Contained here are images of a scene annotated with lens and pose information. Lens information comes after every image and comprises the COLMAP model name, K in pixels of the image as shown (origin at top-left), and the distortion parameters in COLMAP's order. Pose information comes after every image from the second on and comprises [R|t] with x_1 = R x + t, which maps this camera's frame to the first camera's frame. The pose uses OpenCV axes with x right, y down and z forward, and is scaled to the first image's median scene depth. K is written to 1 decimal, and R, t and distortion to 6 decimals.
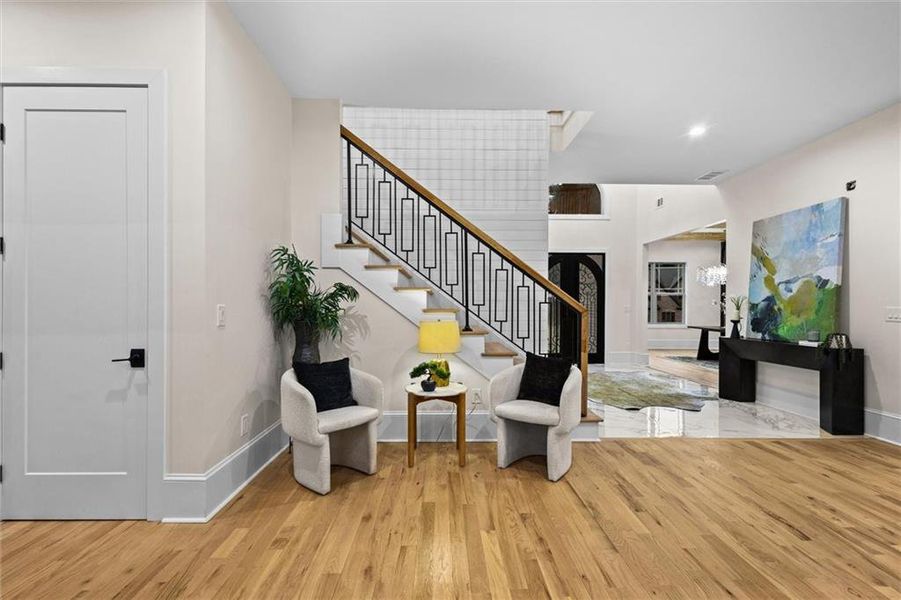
lens RADIAL K [[415.2, 0, 445.9], [0, 415.2, 298.7], [0, 0, 1]] dist [0.011293, -0.001398]
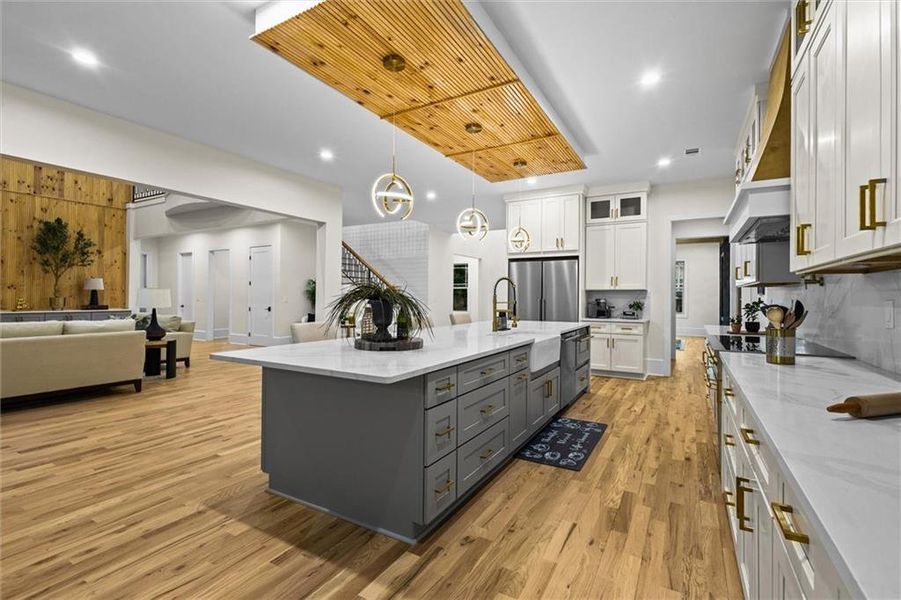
lens RADIAL K [[415.2, 0, 453.9], [0, 415.2, 295.3], [0, 0, 1]] dist [0.011293, -0.001398]
pose [[0.867927, -0.000271, -0.496691, 1.766784], [0.004382, 0.999965, 0.007111, -0.008999], [0.496672, -0.008348, 0.867898, -1.030180]]
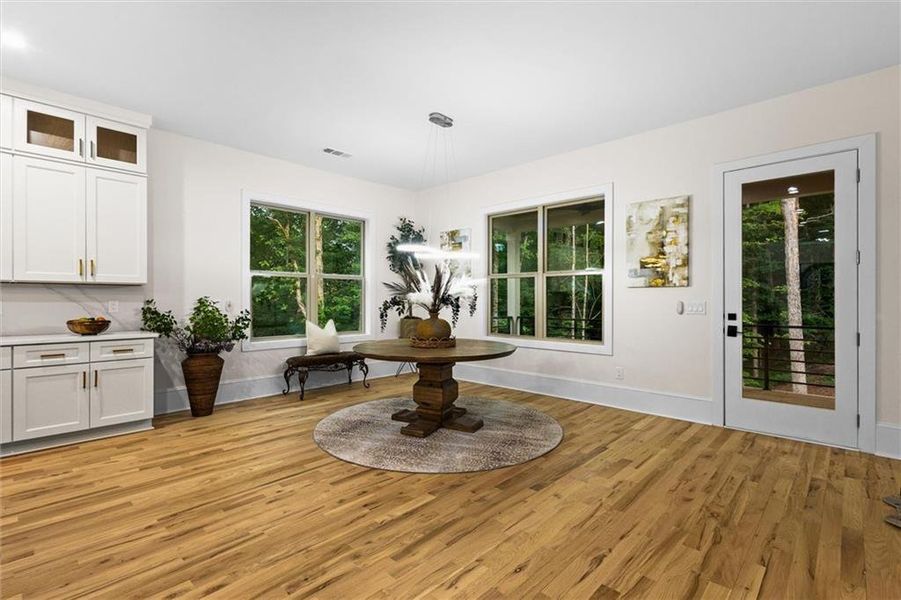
lens RADIAL K [[415.2, 0, 451.1], [0, 415.2, 295.2], [0, 0, 1]] dist [0.011293, -0.001398]
pose [[-0.728535, -0.001193, 0.685007, 0.636308], [-0.019527, 0.999628, -0.019027, -0.010733], [-0.684730, -0.027238, -0.728288, -0.688205]]
